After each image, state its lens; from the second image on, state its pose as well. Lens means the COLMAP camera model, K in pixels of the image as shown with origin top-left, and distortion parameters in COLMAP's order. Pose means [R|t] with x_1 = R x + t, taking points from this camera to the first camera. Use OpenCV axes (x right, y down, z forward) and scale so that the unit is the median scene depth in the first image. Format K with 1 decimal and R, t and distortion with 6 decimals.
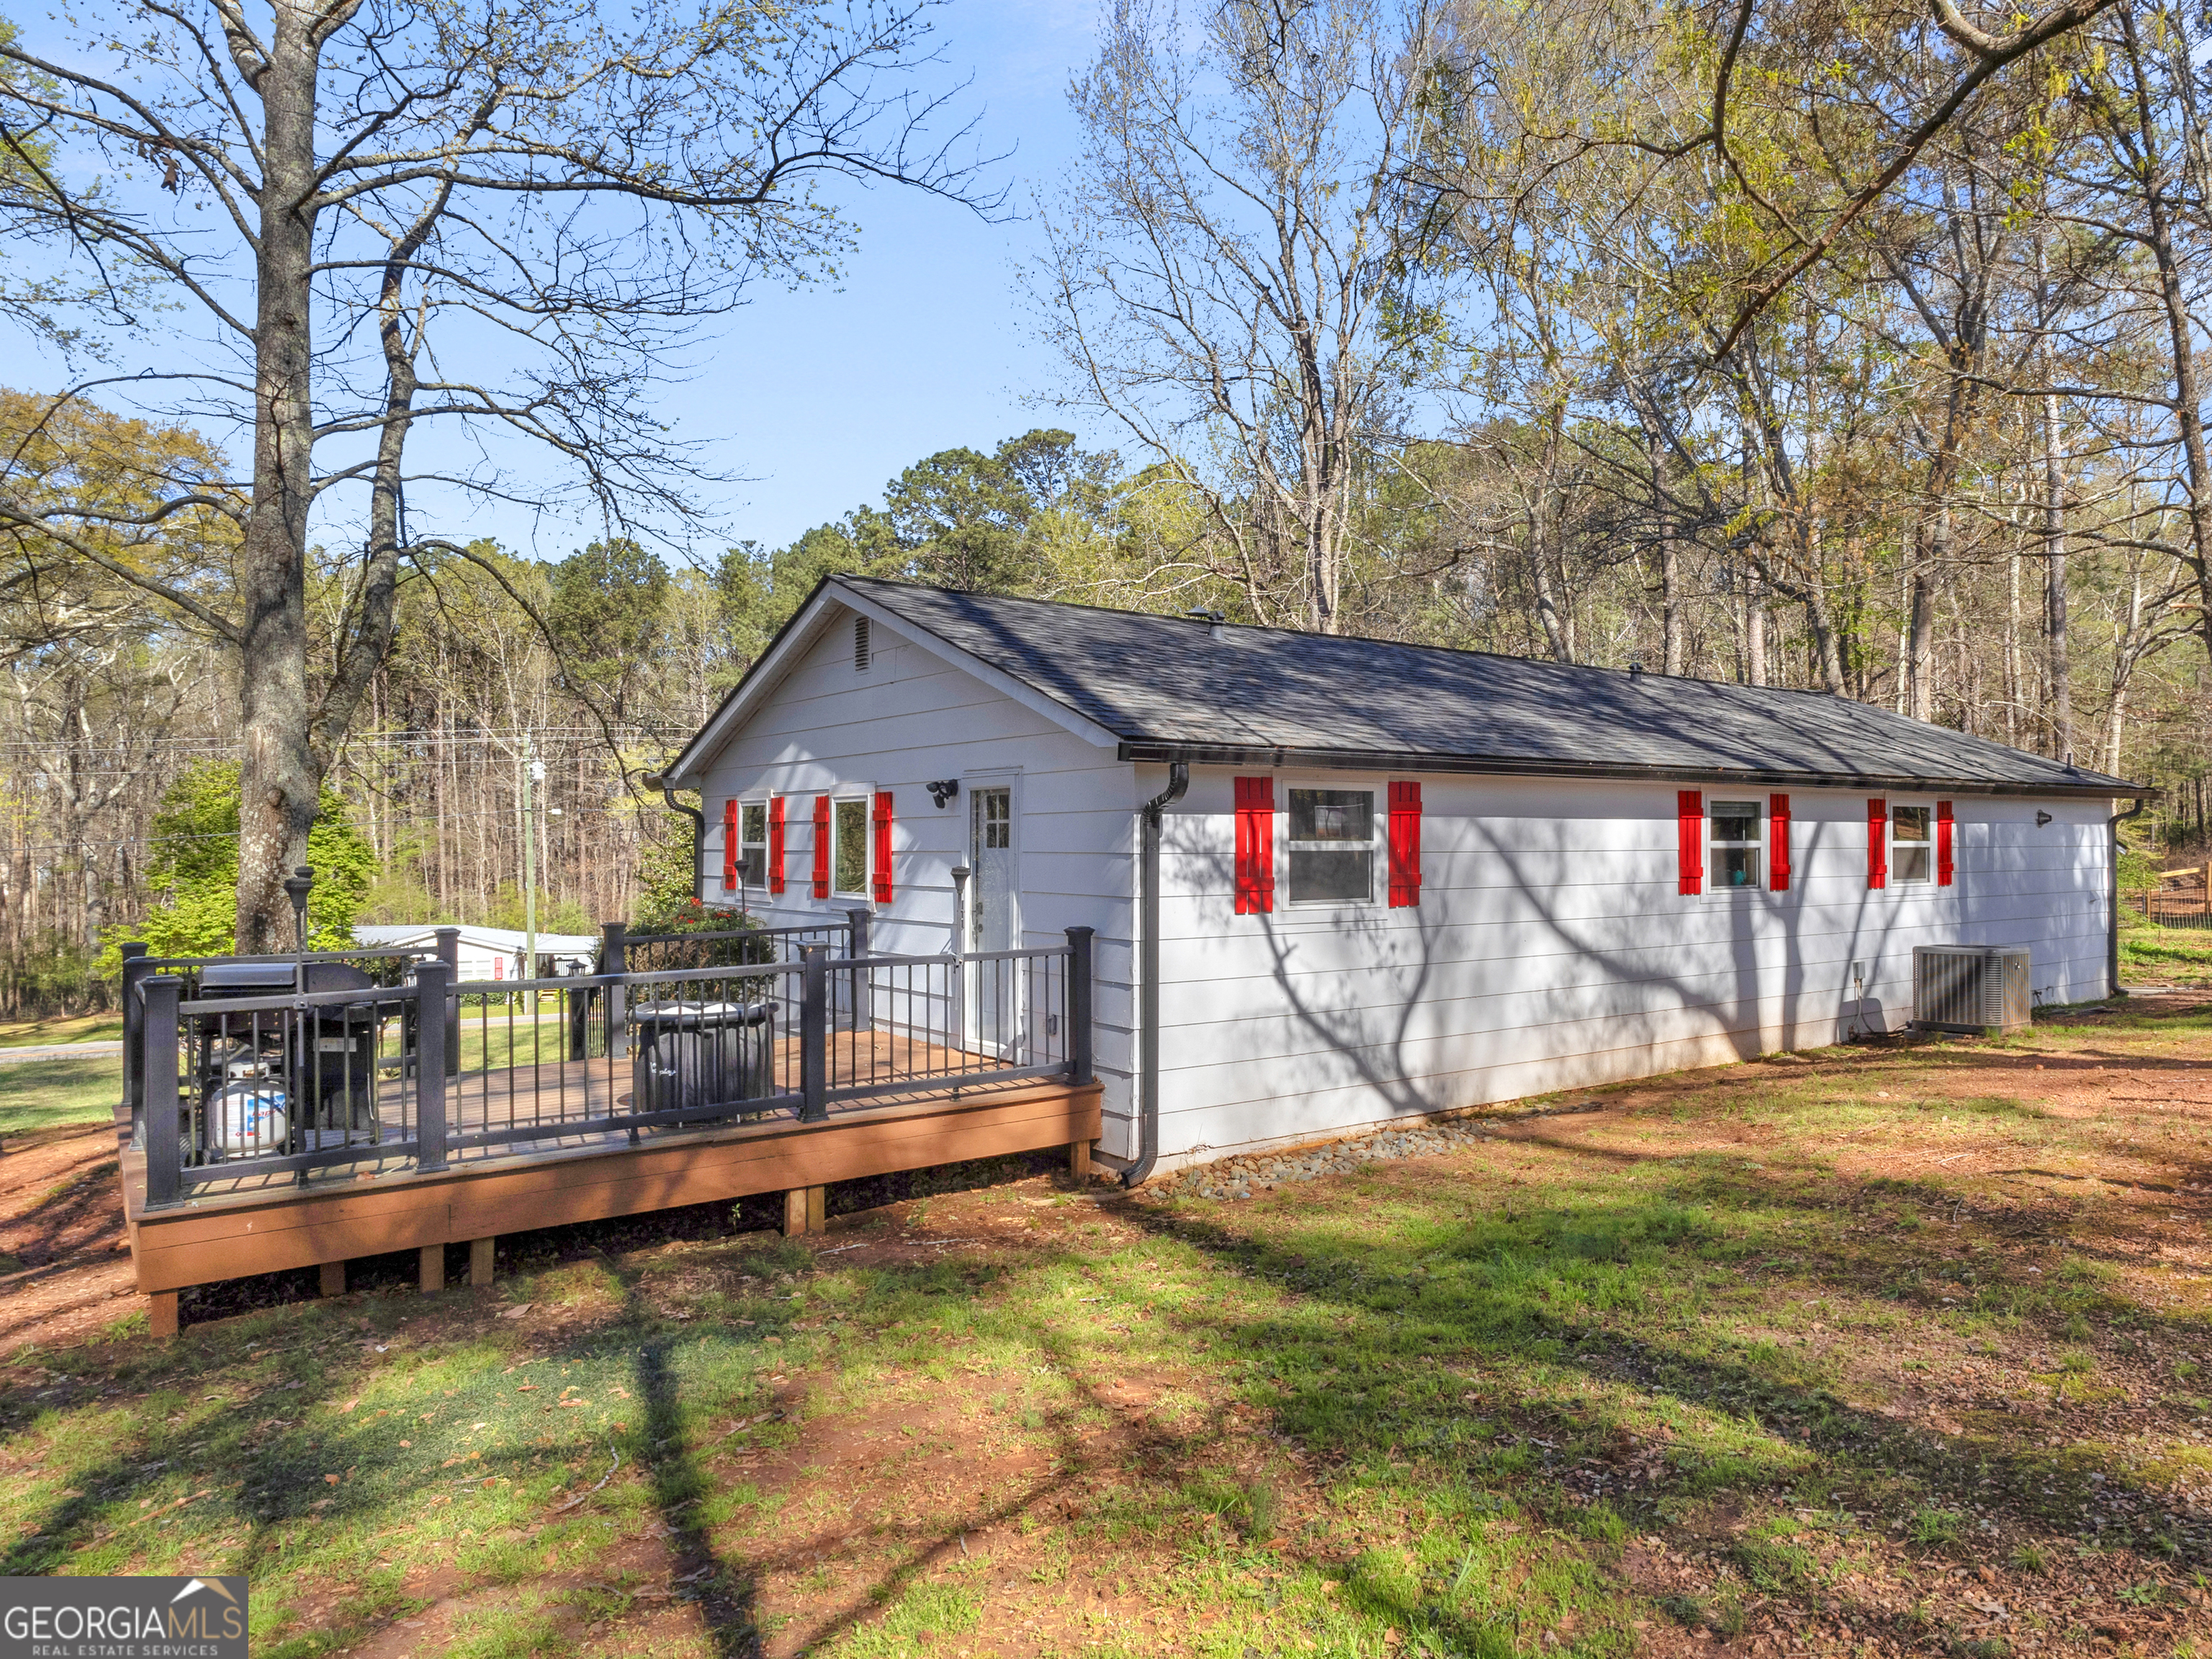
lens RADIAL K [[1019.2, 0, 1106.0], [0, 1019.2, 829.5], [0, 0, 1]] dist [0.019443, 0.000078]
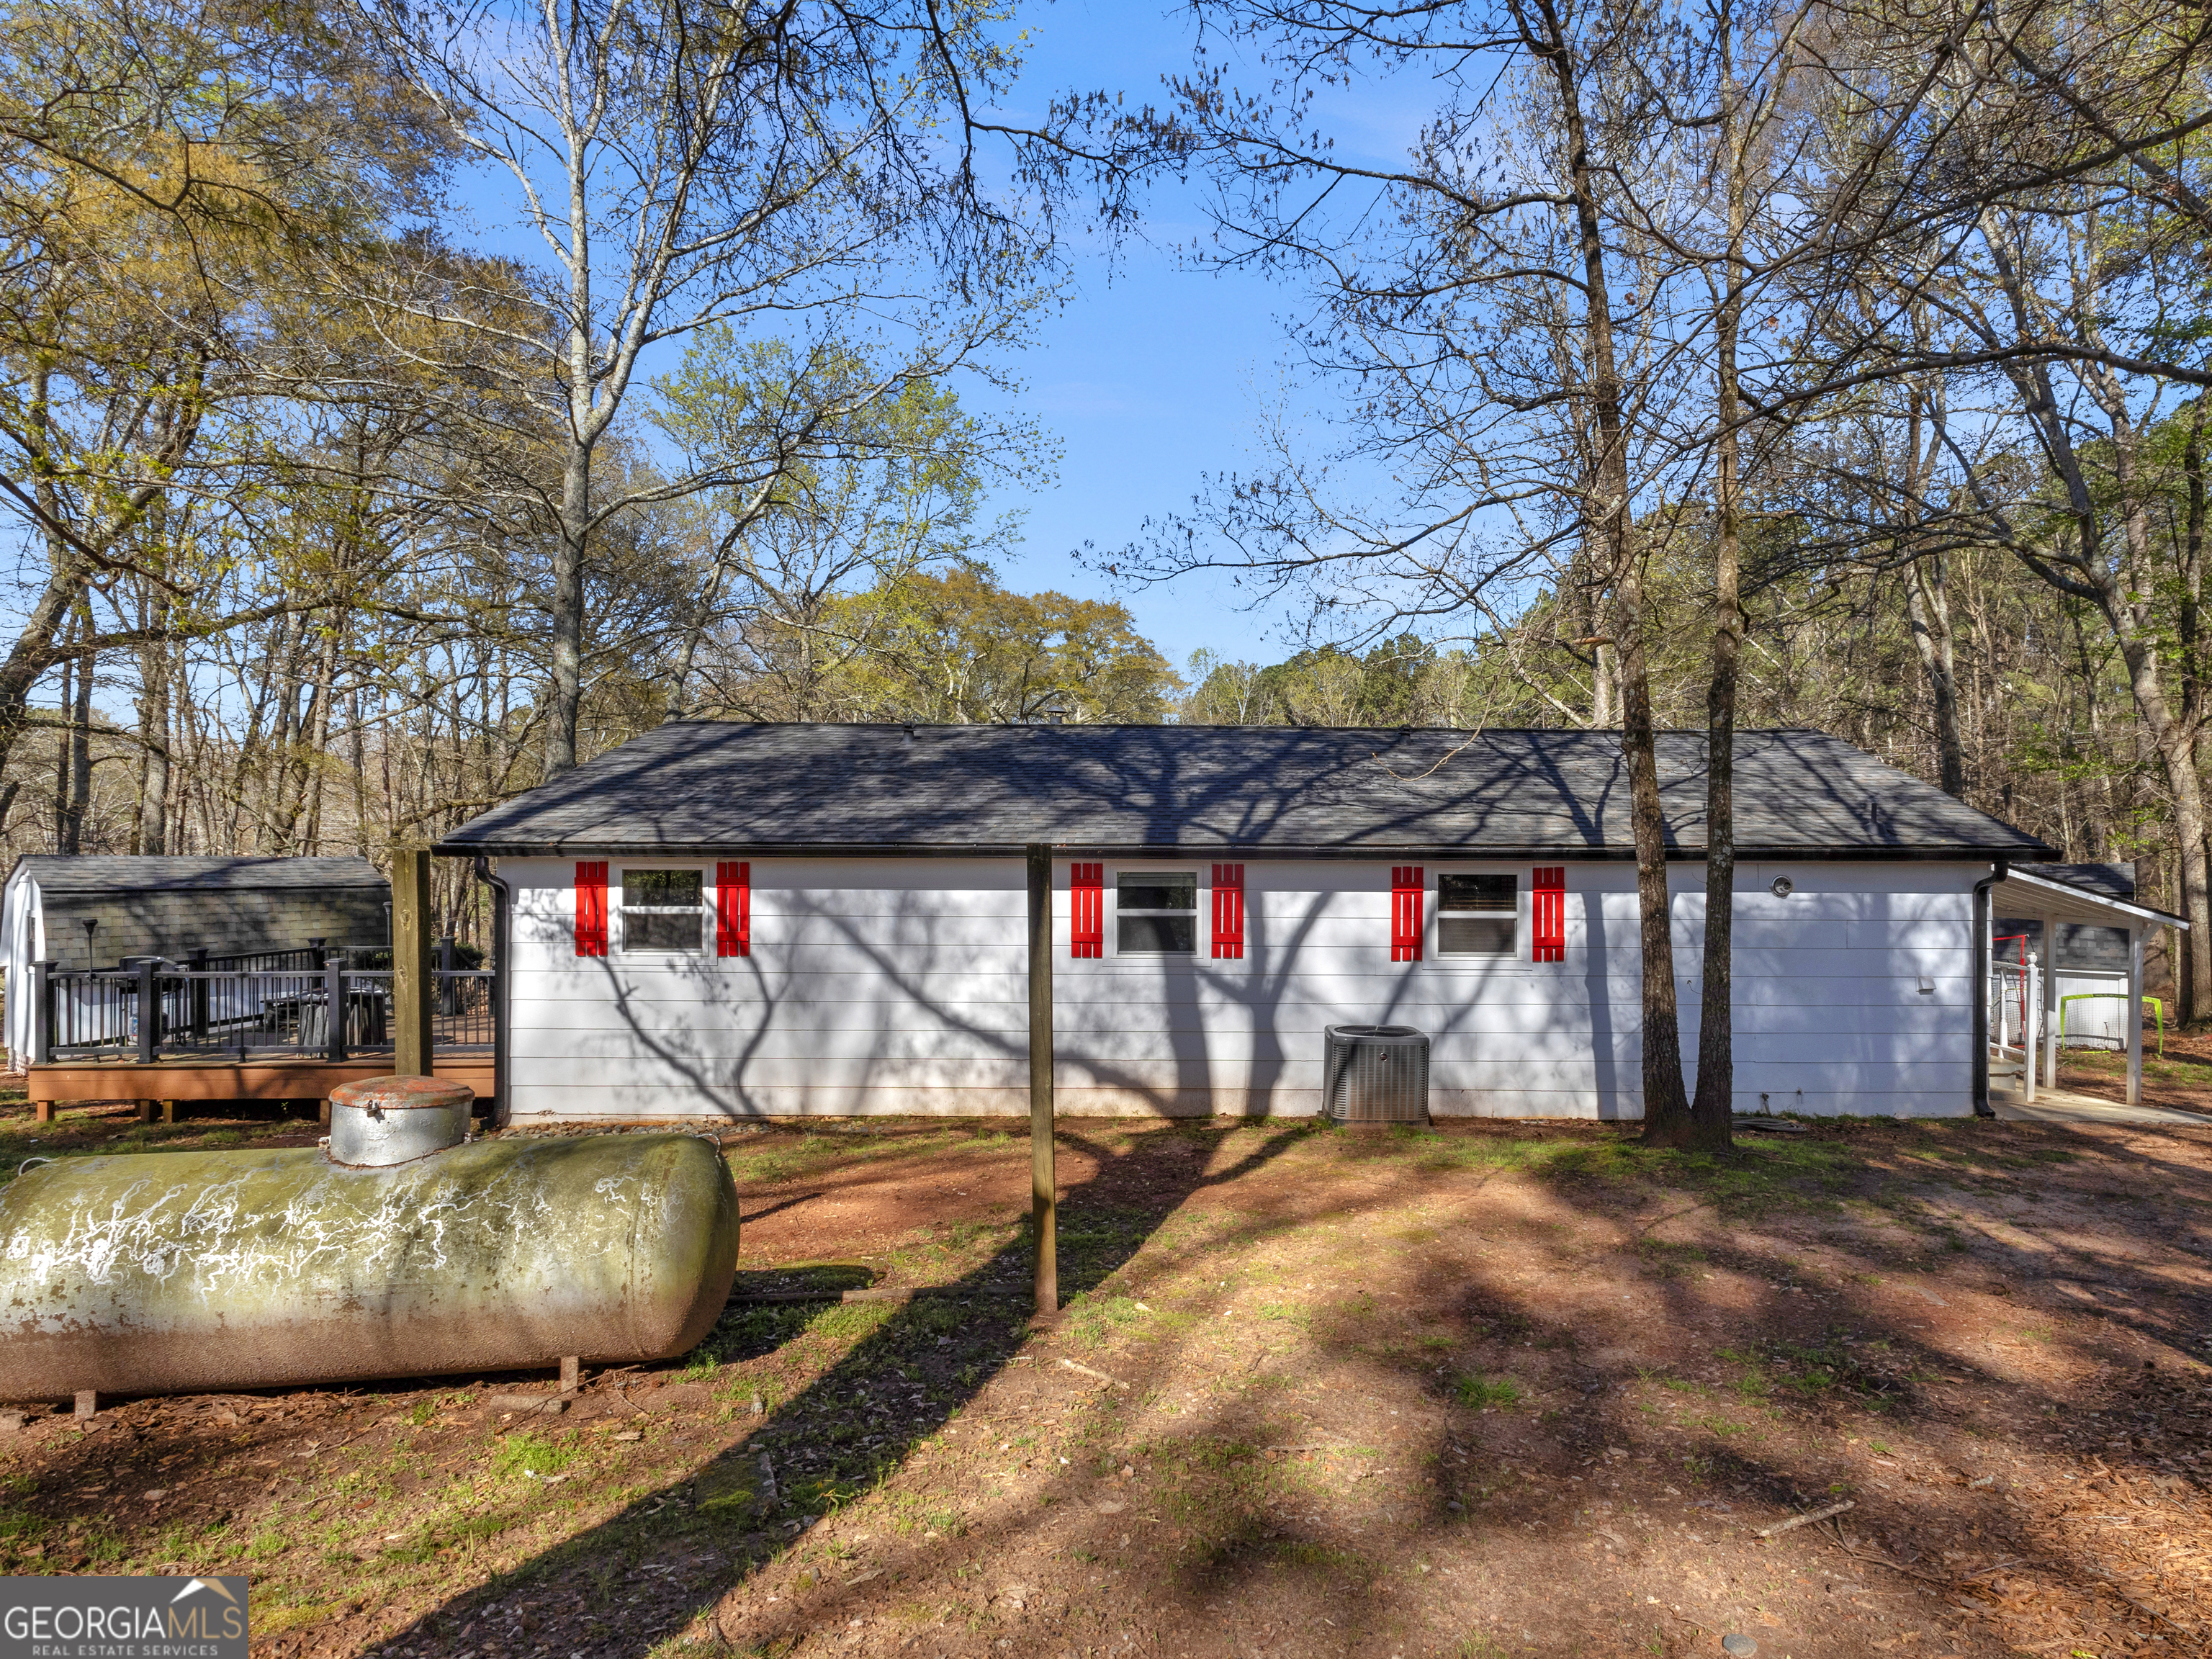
lens RADIAL K [[1019.2, 0, 1106.0], [0, 1019.2, 829.5], [0, 0, 1]] dist [0.019443, 0.000078]
pose [[0.906036, -0.033558, -0.421867, 1.275335], [0.000945, 0.997009, -0.077277, 0.012189], [0.423199, 0.069617, 0.903358, 0.033785]]
